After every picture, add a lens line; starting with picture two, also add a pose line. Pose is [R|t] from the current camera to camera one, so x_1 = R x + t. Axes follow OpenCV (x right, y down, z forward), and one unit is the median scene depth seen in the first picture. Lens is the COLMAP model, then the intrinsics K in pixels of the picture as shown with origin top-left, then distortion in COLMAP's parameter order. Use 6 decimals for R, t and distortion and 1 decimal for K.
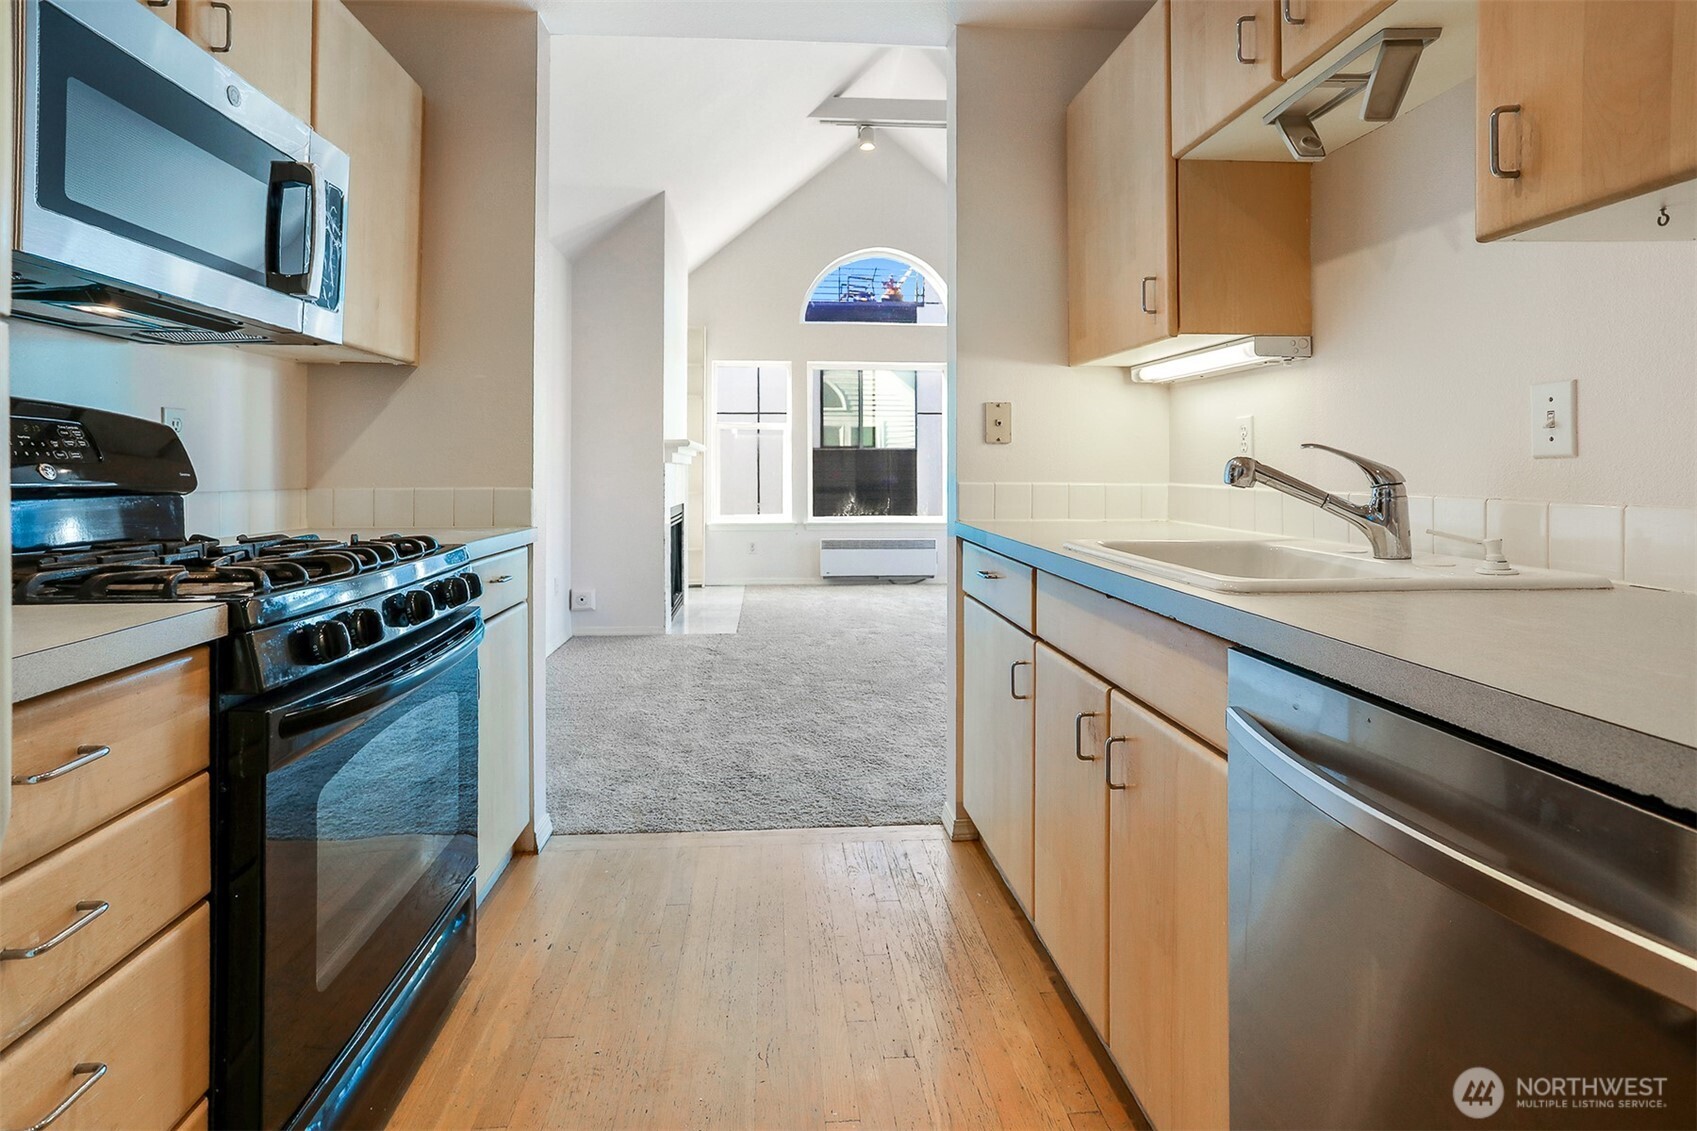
lens RADIAL K [[844.2, 0, 847.2], [0, 844.2, 521.2], [0, 0, 1]] dist [-0.034042, 0.000664]
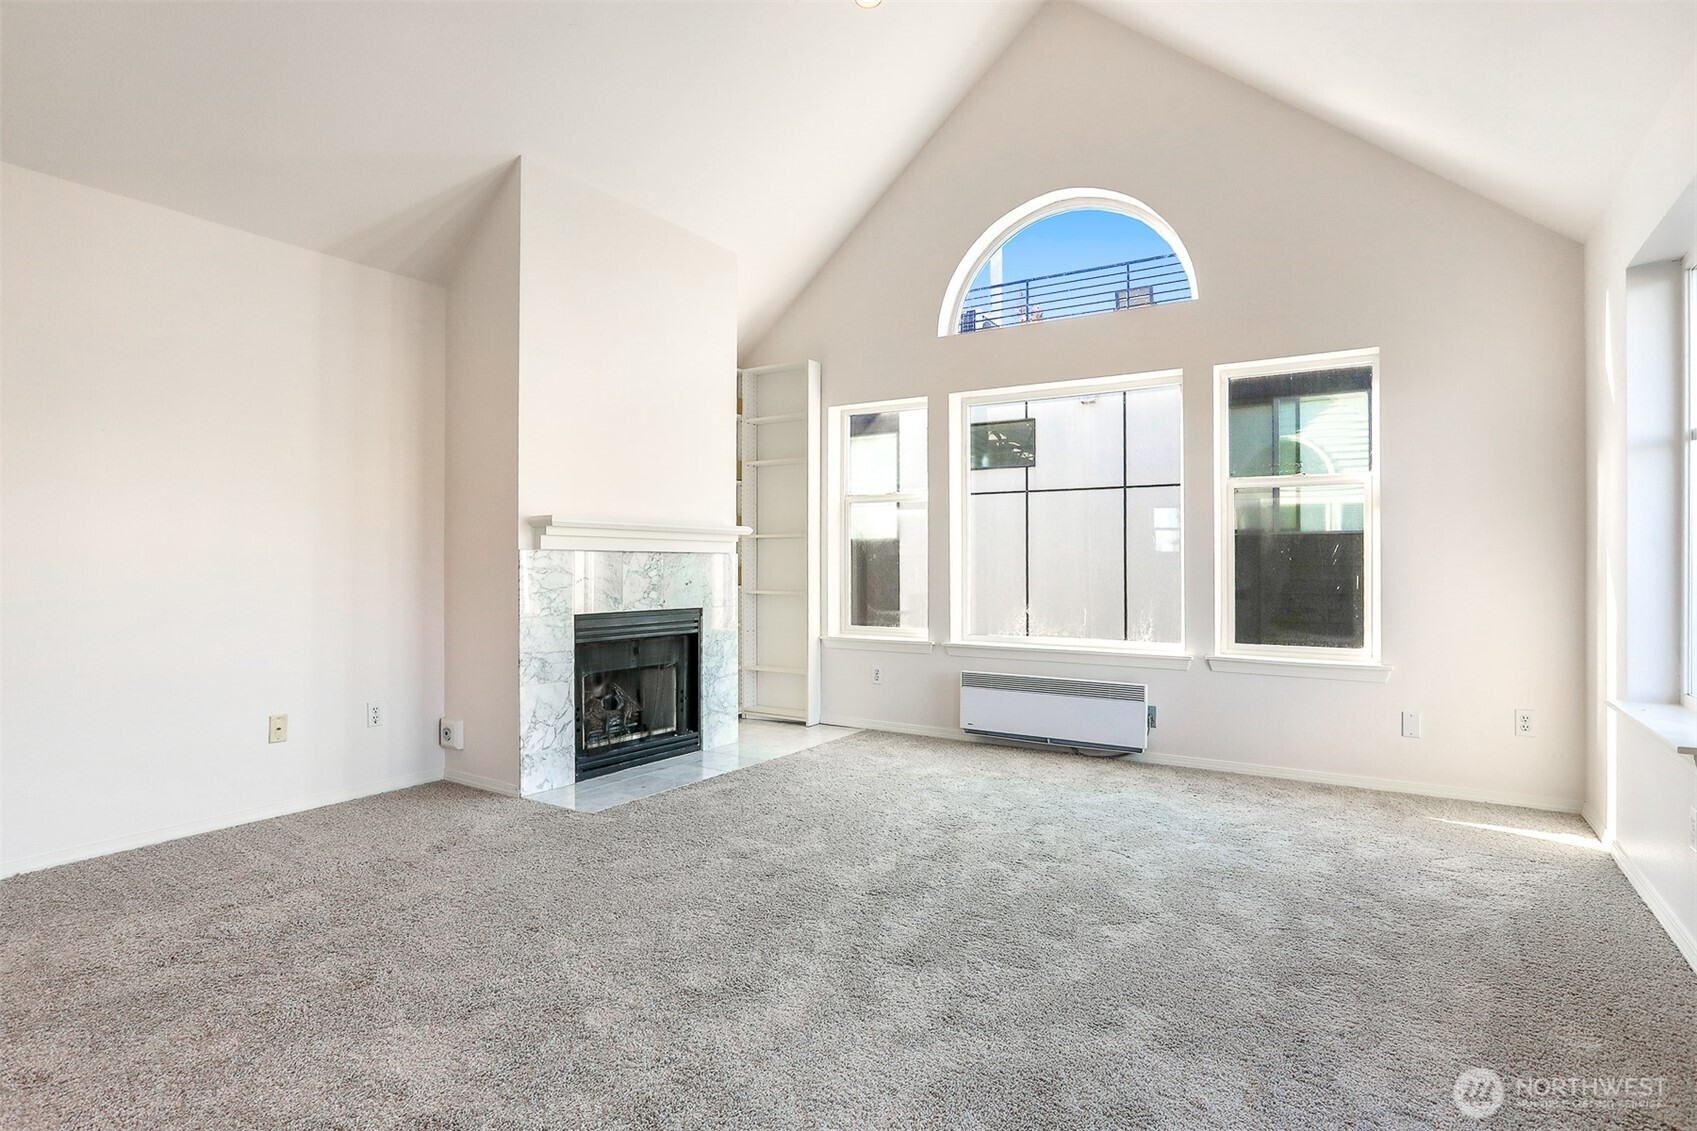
lens RADIAL K [[877.0, 0, 846.6], [0, 877.0, 550.6], [0, 0, 1]] dist [-0.086173, 0.062898]
pose [[0.785530, -0.004693, -0.618806, 0.302142], [-0.041679, 0.997299, -0.060472, -0.025095], [0.617419, 0.073294, 0.783213, 0.417029]]
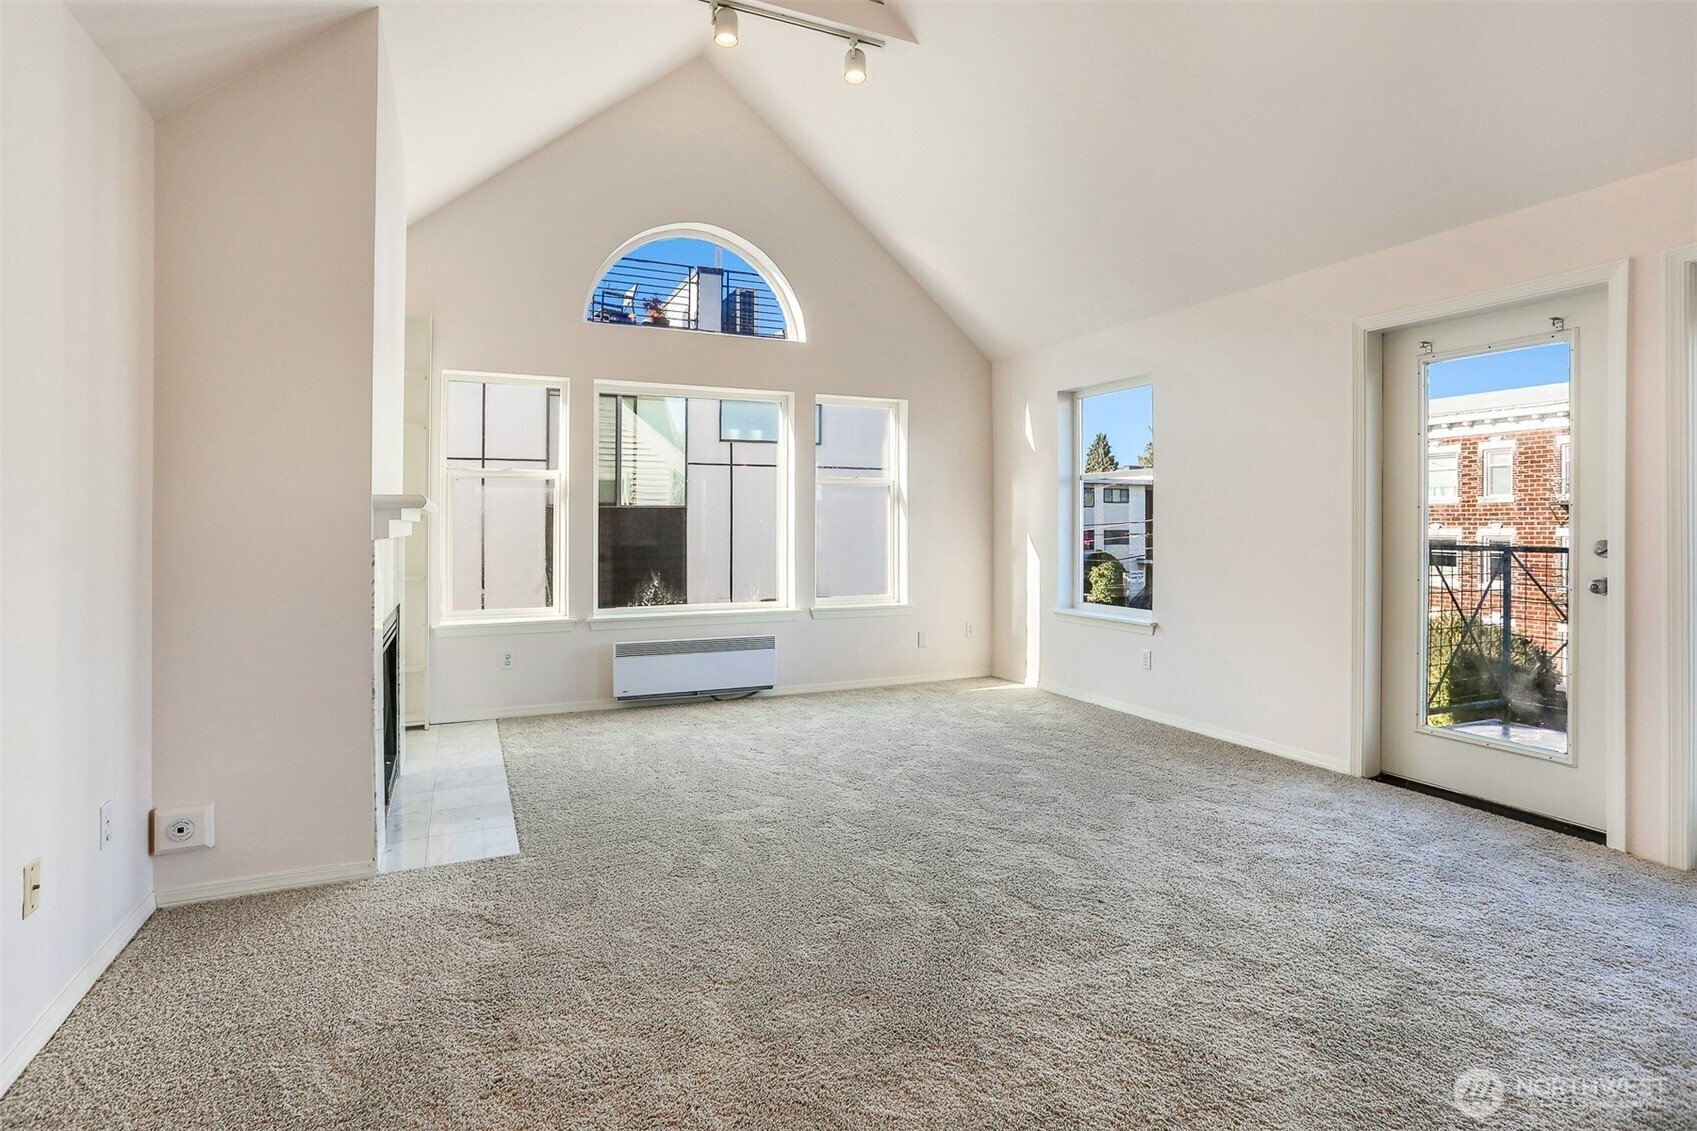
lens RADIAL K [[844.2, 0, 847.2], [0, 844.2, 521.2], [0, 0, 1]] dist [-0.034042, 0.000664]
pose [[0.942745, 0.005282, 0.333473, -0.079287], [0.016479, 0.997916, -0.062393, -0.030568], [-0.333108, 0.064316, 0.940693, 0.291741]]
